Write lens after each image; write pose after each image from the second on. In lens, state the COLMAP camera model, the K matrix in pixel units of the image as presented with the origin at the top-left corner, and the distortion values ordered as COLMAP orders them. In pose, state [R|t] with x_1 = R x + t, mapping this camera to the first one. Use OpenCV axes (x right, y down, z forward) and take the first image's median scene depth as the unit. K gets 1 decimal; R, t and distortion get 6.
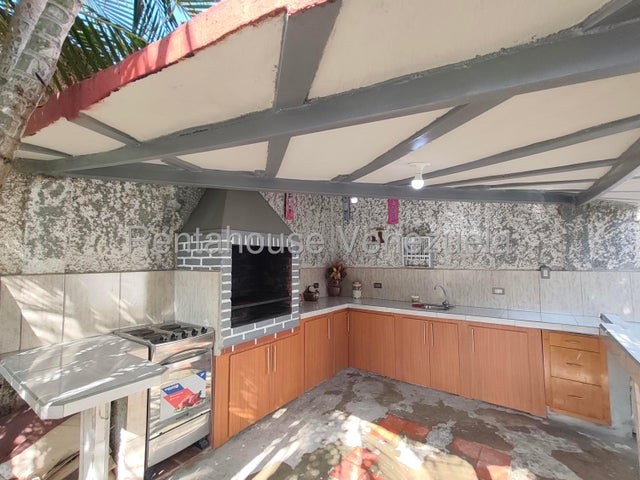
lens RADIAL K [[292.8, 0, 321.3], [0, 292.8, 239.0], [0, 0, 1]] dist [0.007371, -0.000026]
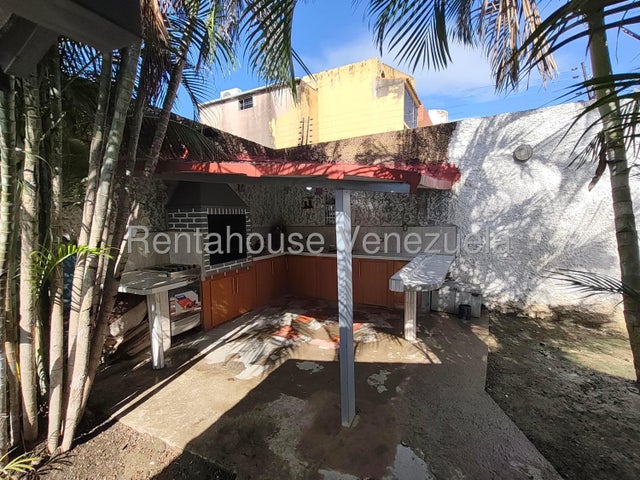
lens RADIAL K [[292.8, 0, 321.3], [0, 292.8, 239.0], [0, 0, 1]] dist [0.007371, -0.000026]
pose [[0.986286, -0.025103, 0.163124, 0.039553], [0.000440, 0.988762, 0.149495, -0.080708], [-0.165044, -0.147373, 0.975214, -0.624060]]
